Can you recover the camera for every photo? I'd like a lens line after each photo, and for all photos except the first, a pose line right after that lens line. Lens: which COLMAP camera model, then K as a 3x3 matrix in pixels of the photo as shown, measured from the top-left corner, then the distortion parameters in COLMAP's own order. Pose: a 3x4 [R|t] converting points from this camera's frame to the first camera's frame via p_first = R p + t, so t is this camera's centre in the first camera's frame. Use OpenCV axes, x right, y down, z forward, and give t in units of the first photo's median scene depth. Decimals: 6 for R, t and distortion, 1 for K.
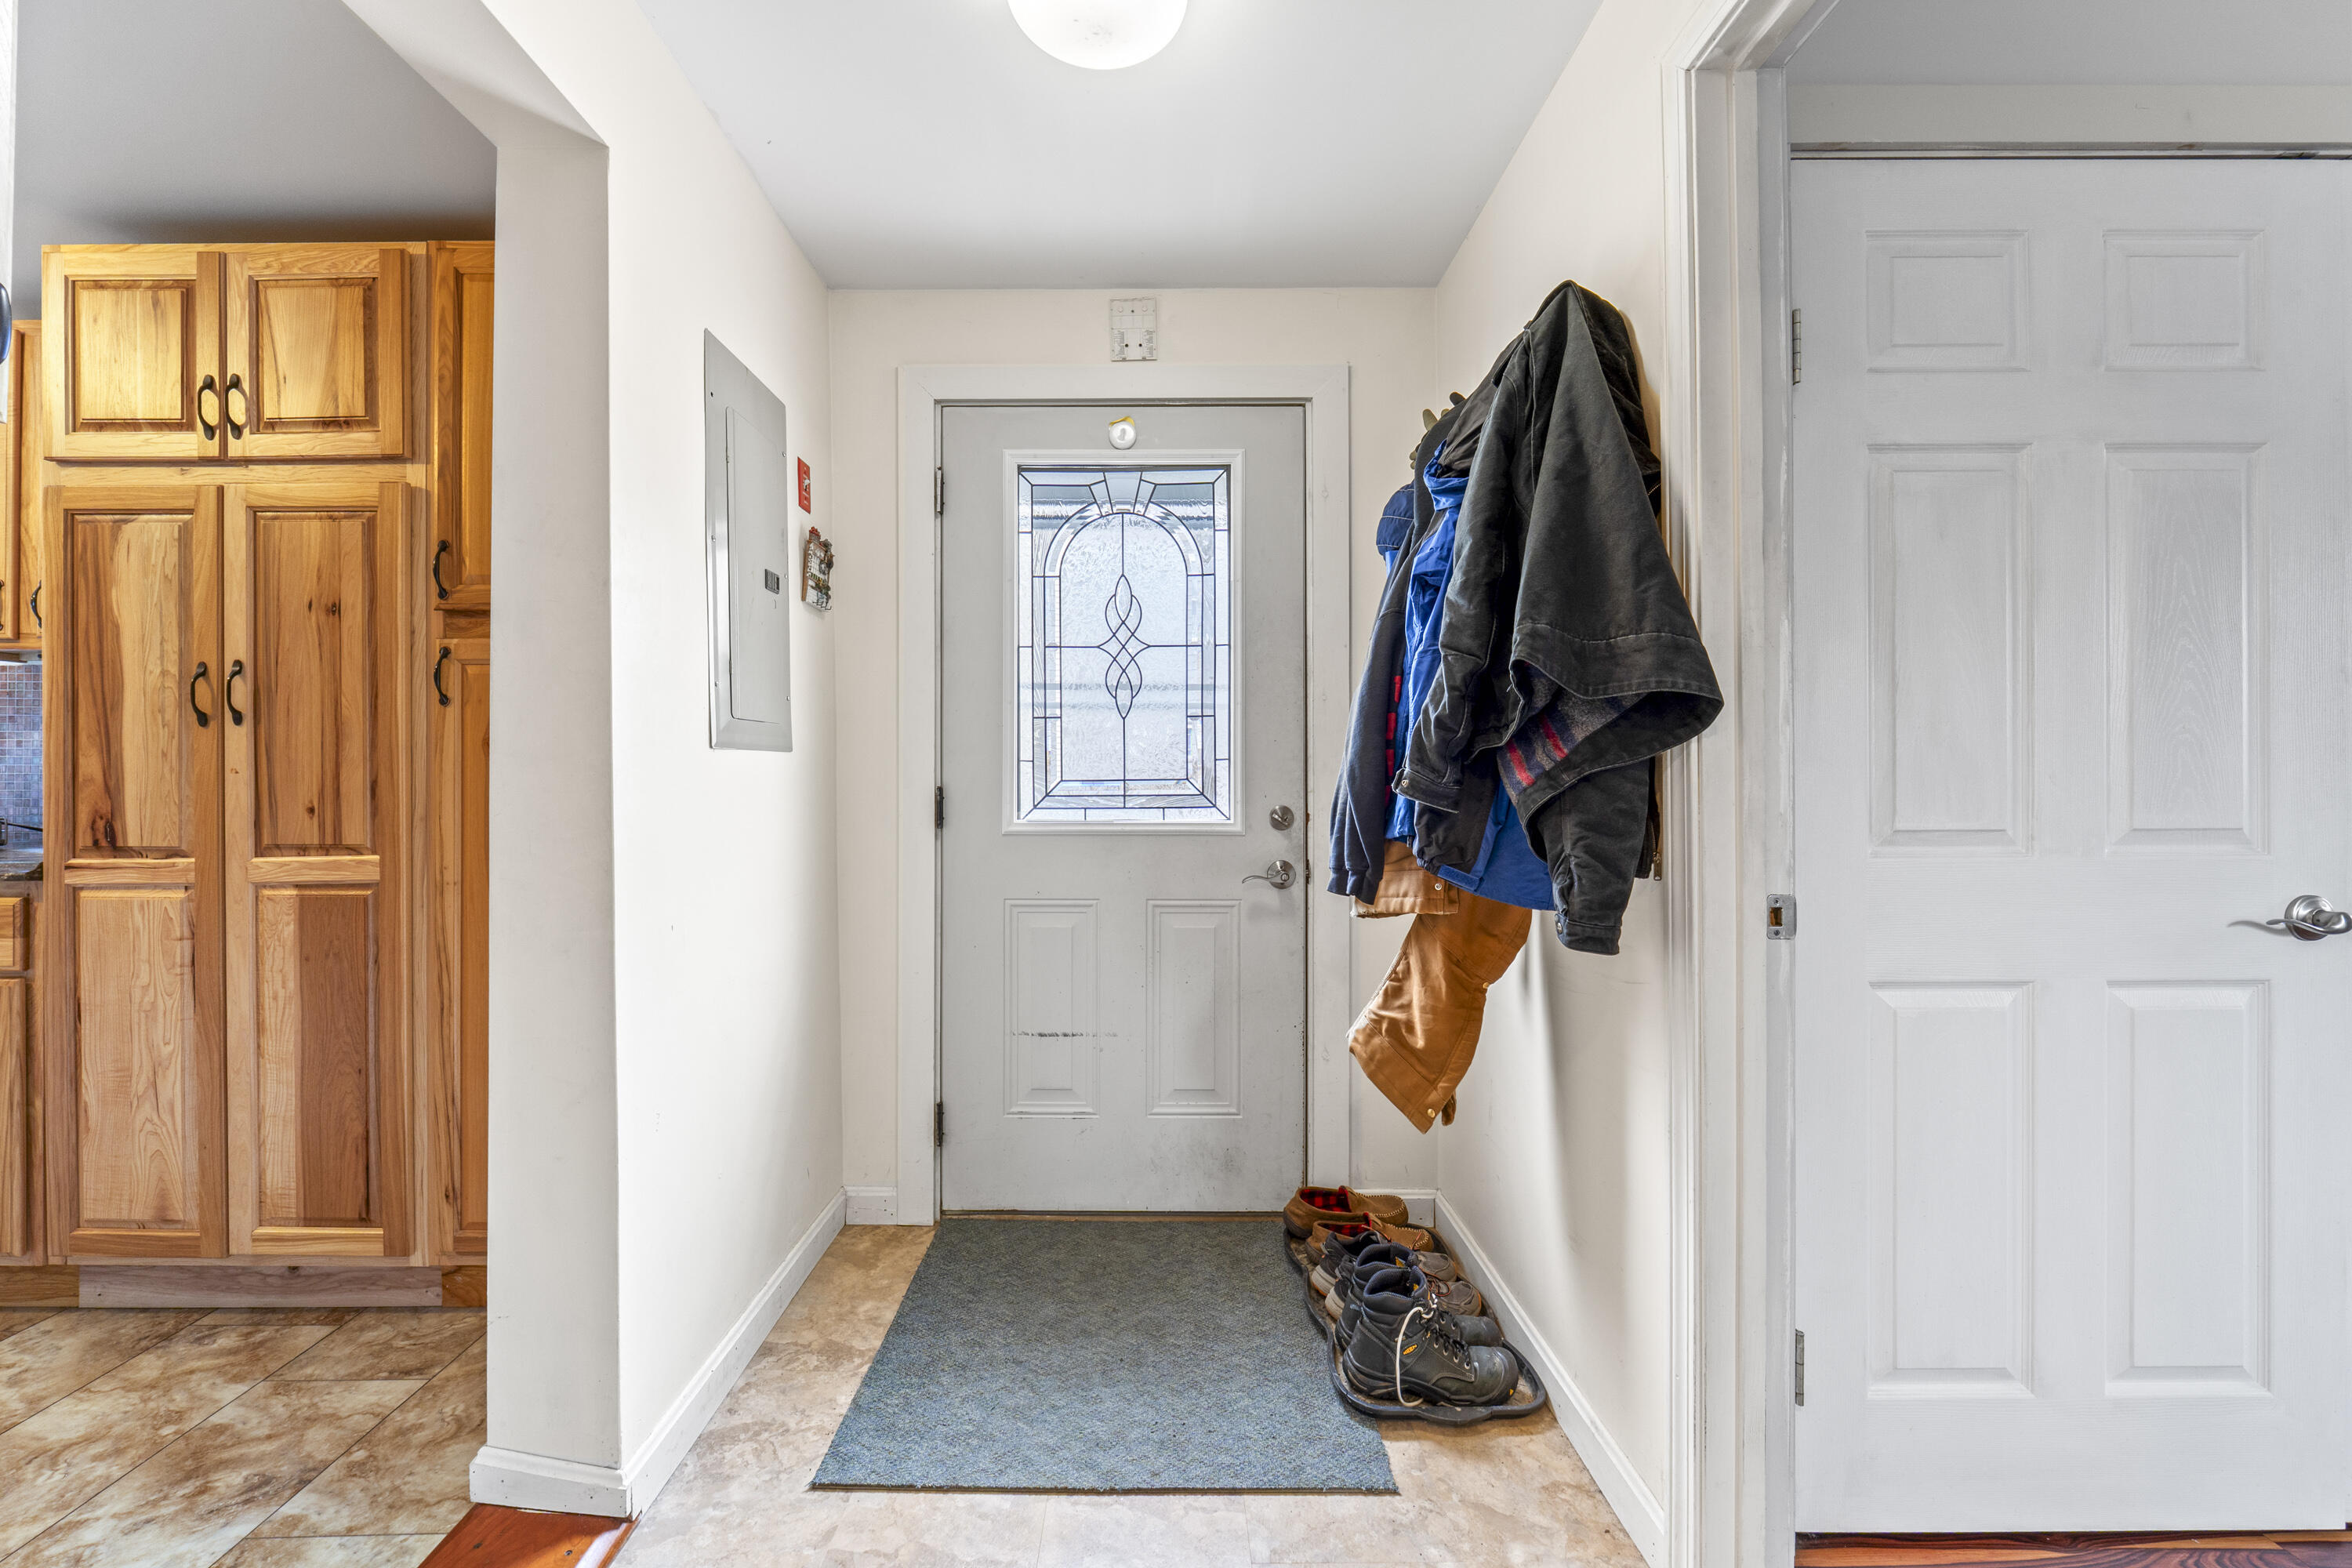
lens RADIAL K [[983.8, 0, 1167.0], [0, 983.8, 772.4], [0, 0, 1]] dist [-0.002649, 0.000175]
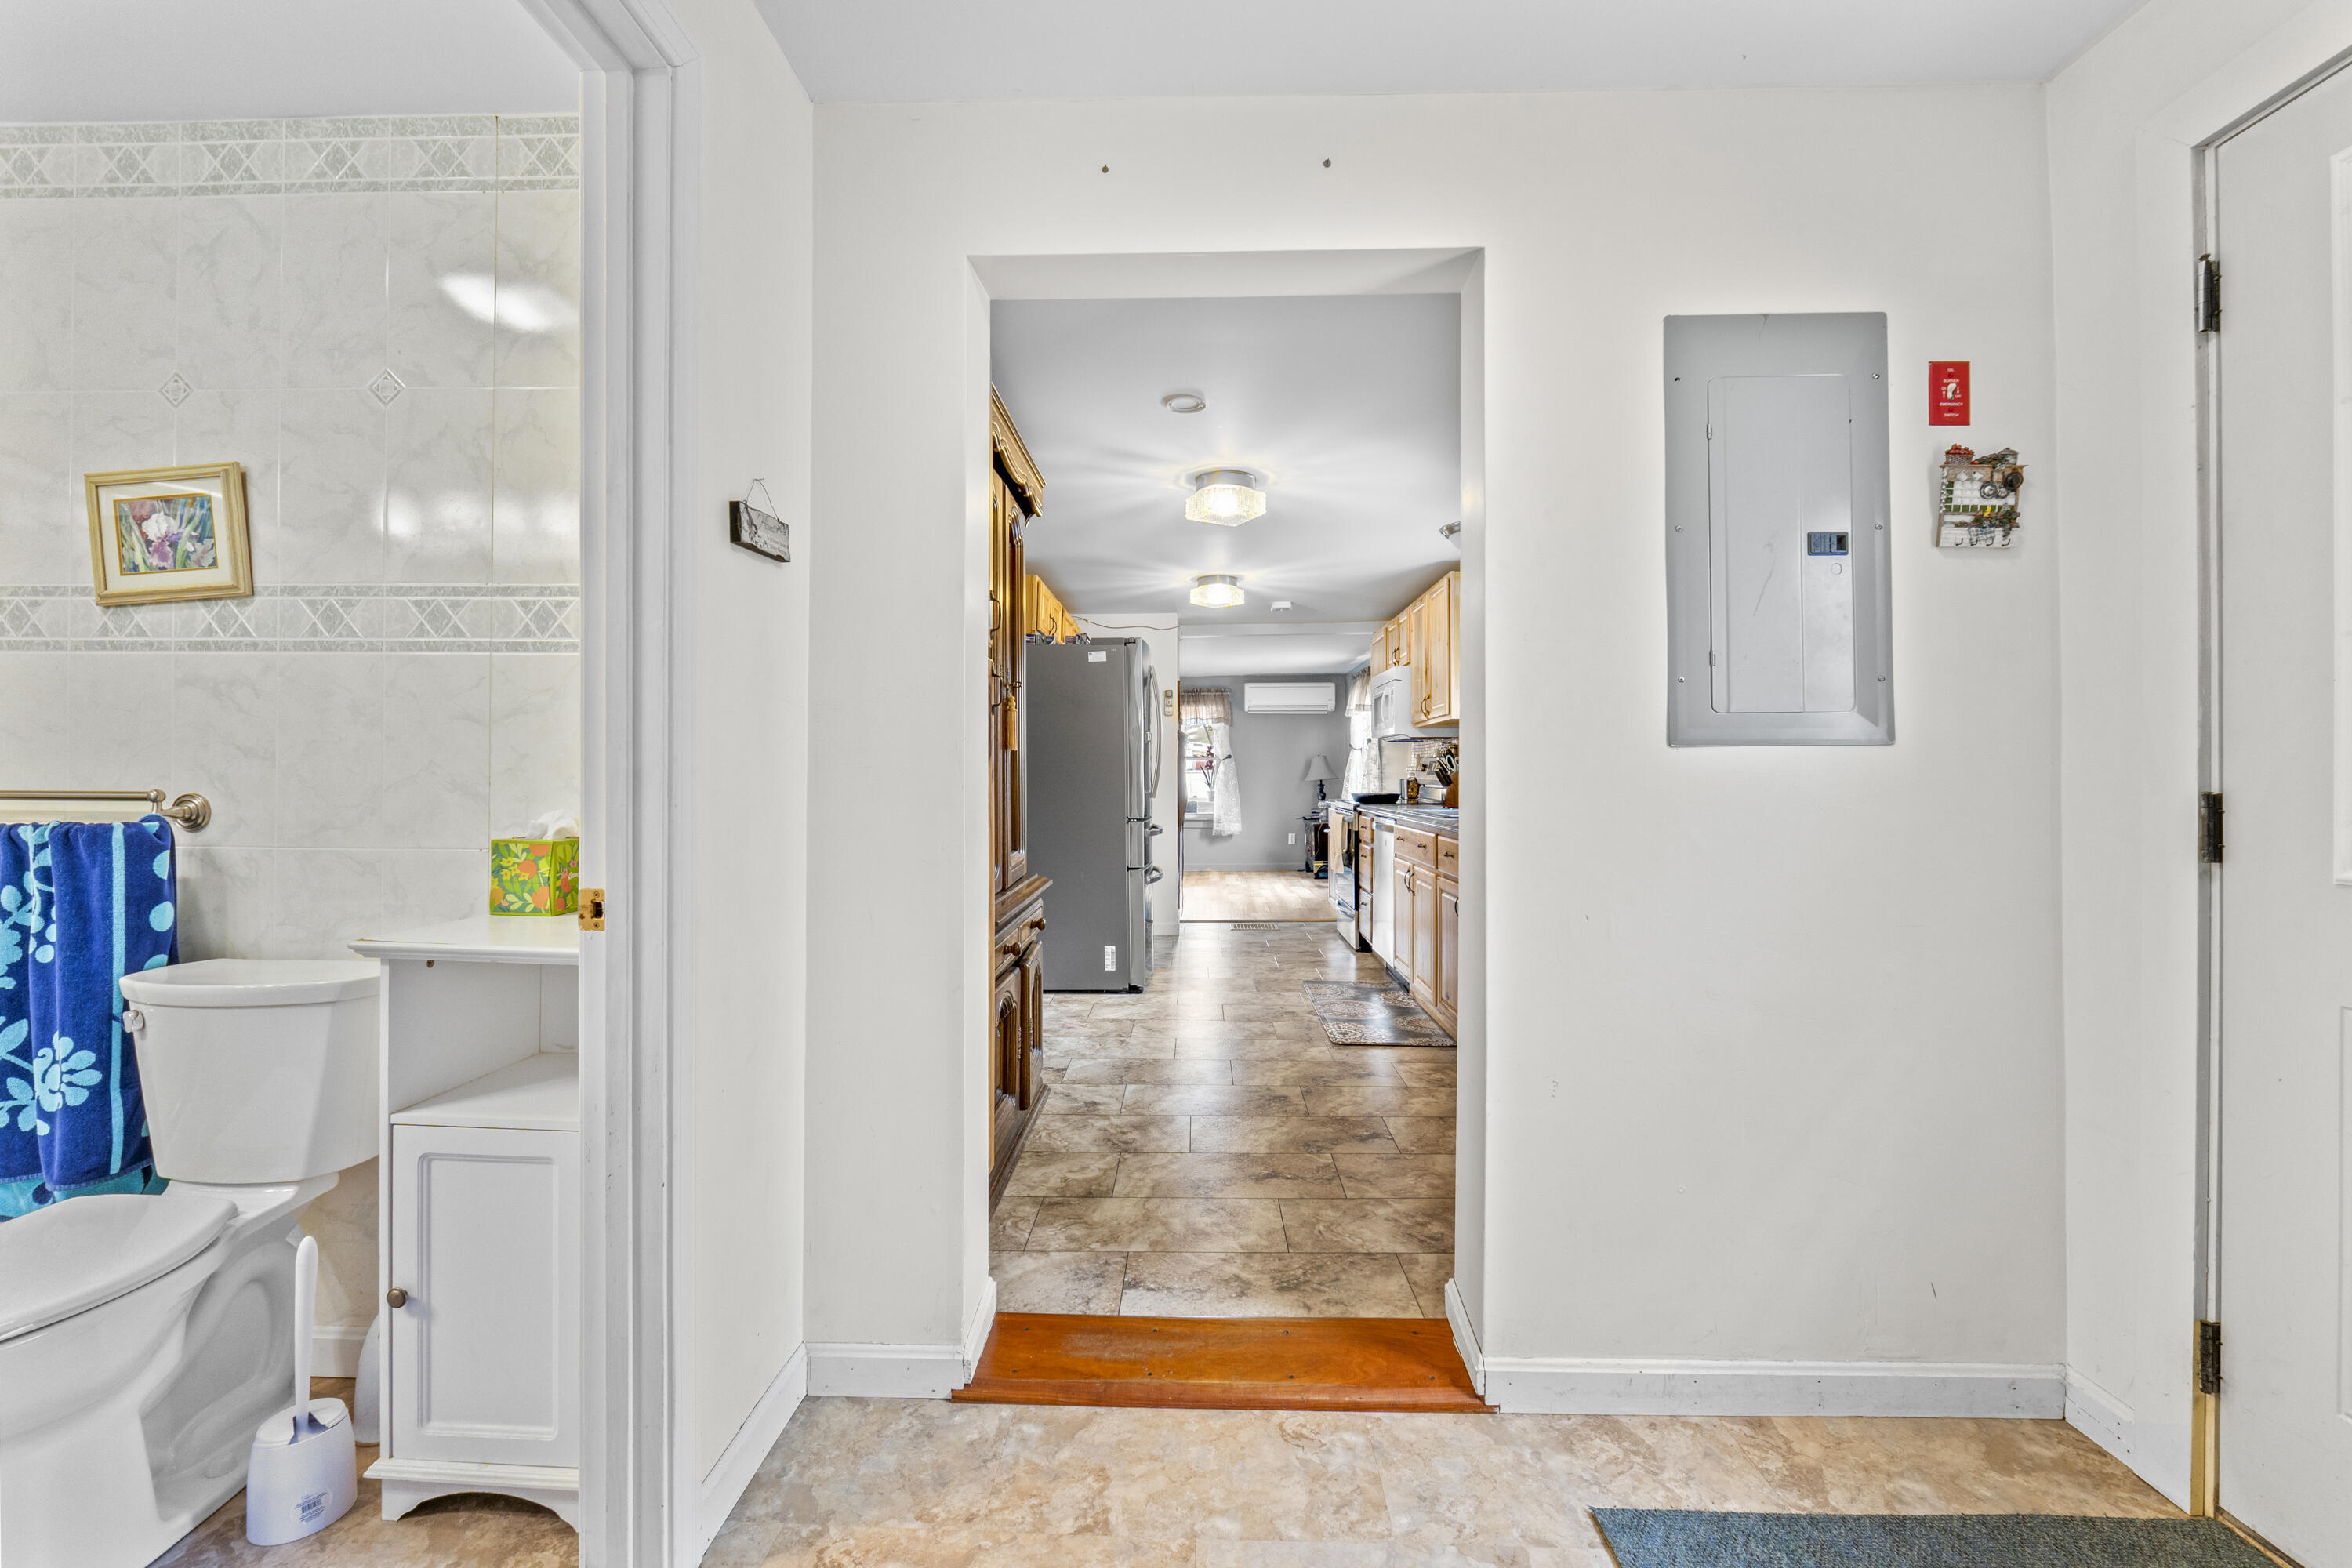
lens RADIAL K [[983.8, 0, 1168.2], [0, 983.8, 790.1], [0, 0, 1]] dist [-0.002649, 0.000175]
pose [[-0.027298, 0.008262, -0.999593, 0.486902], [0.001260, 0.999965, 0.008231, 0.009720], [0.999627, -0.001035, -0.027308, 0.494064]]
